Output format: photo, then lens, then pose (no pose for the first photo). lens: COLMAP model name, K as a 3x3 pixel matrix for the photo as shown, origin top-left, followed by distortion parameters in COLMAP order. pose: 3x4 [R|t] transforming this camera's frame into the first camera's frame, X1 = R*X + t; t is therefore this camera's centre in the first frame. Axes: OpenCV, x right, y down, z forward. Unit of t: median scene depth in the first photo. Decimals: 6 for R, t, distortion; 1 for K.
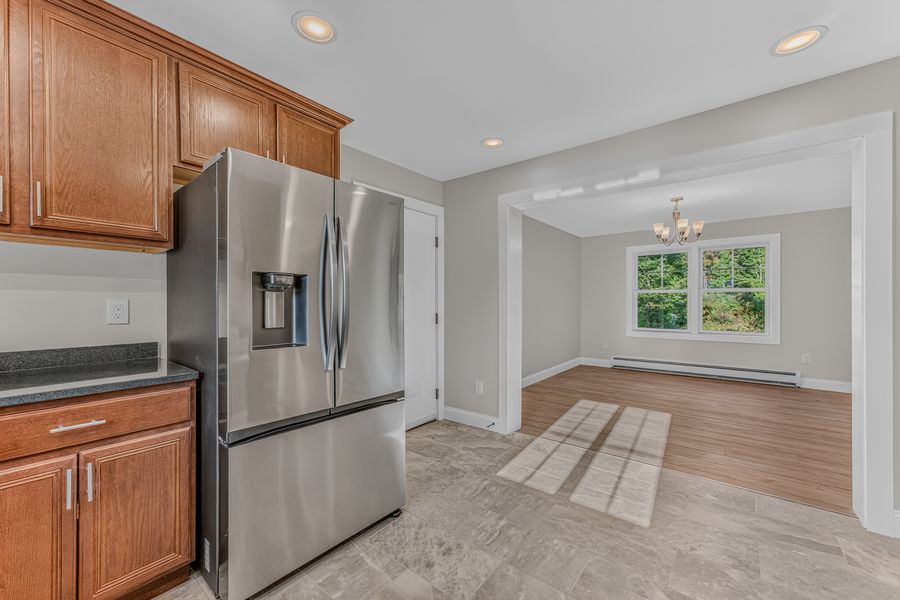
lens RADIAL K [[359.3, 0, 452.7], [0, 359.3, 303.0], [0, 0, 1]] dist [-0.003480, 0.000904]
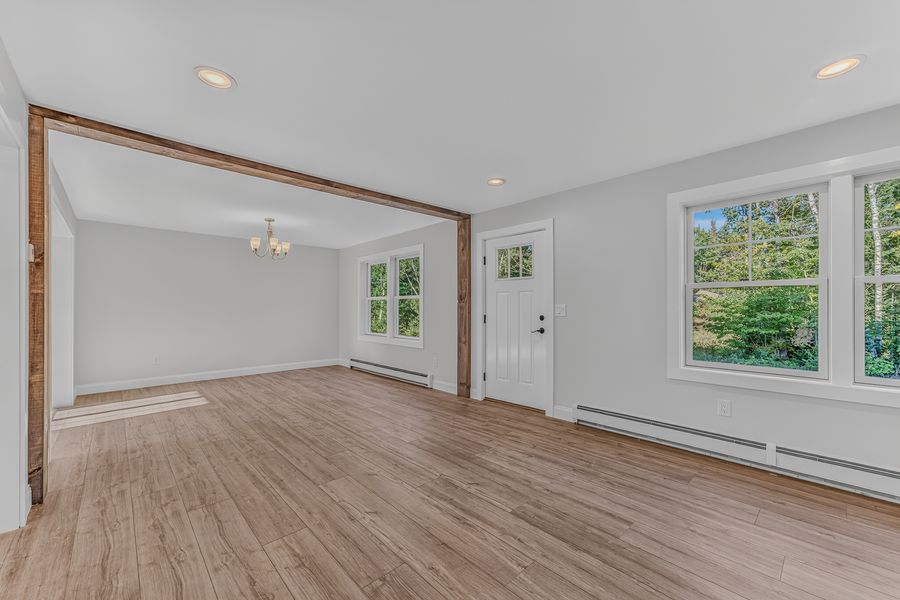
lens RADIAL K [[359.3, 0, 446.7], [0, 359.3, 304.2], [0, 0, 1]] dist [-0.003480, 0.000904]
pose [[0.992086, 0.004337, -0.125488, 1.836026], [-0.006379, 0.999854, -0.015875, 0.002556], [0.125400, 0.016550, 0.991968, -0.110826]]
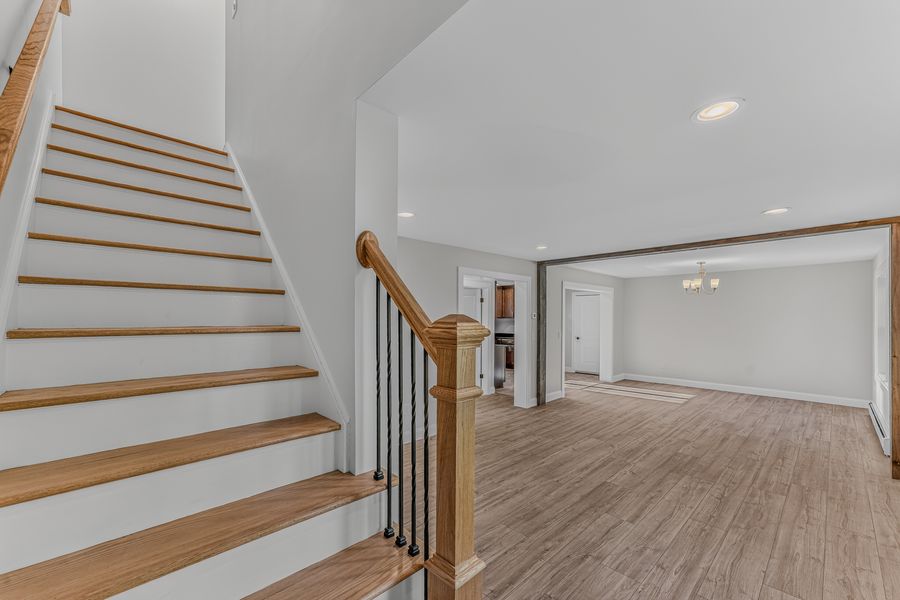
lens RADIAL K [[359.3, 0, 442.5], [0, 359.3, 319.2], [0, 0, 1]] dist [-0.003480, 0.000904]
pose [[-0.134436, 0.011429, -0.990856, 2.952895], [-0.003268, 0.999923, 0.011977, -0.104595], [0.990917, 0.004848, -0.134388, 0.234006]]
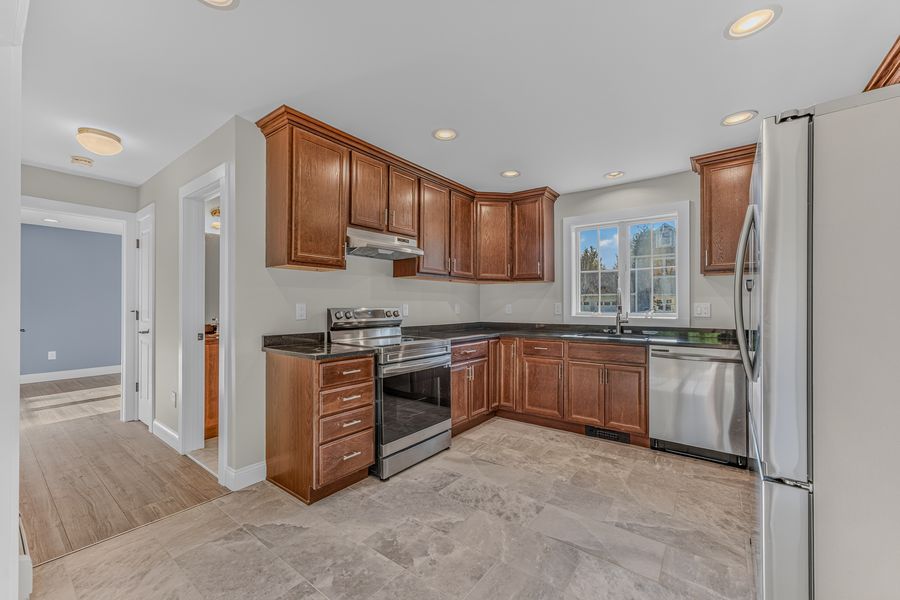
lens RADIAL K [[359.3, 0, 454.8], [0, 359.3, 303.0], [0, 0, 1]] dist [-0.003480, 0.000904]
pose [[-0.998577, -0.001784, -0.053292, 0.243874], [-0.001658, 0.999996, -0.002419, -0.002224], [0.053296, -0.002327, -0.998576, 1.002933]]
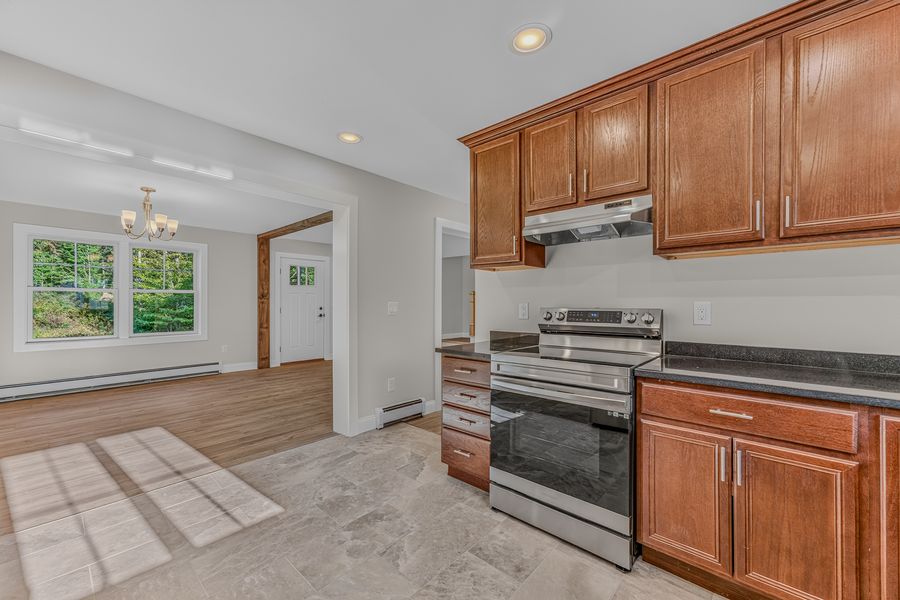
lens RADIAL K [[359.3, 0, 444.4], [0, 359.3, 299.5], [0, 0, 1]] dist [-0.003480, 0.000904]
pose [[0.044069, 0.012881, 0.998945, -0.322338], [0.000035, 0.999917, -0.012895, 0.000041], [-0.999028, 0.000603, 0.044065, 0.279535]]
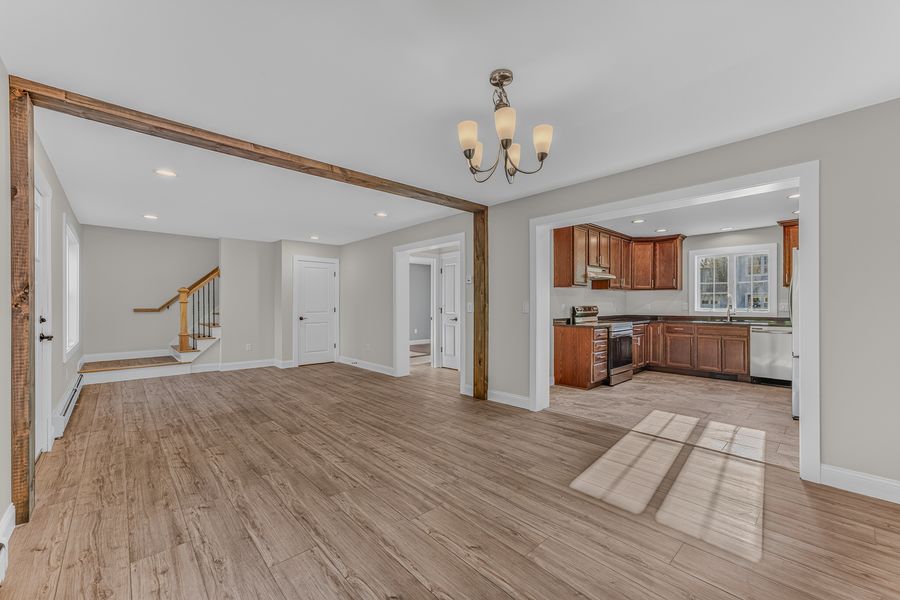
lens RADIAL K [[359.3, 0, 447.5], [0, 359.3, 308.2], [0, 0, 1]] dist [-0.003480, 0.000904]
pose [[-0.991486, 0.002776, 0.130185, 0.887255], [0.004159, 0.999938, 0.010351, -0.002955], [-0.130148, 0.010804, -0.991436, 1.963243]]
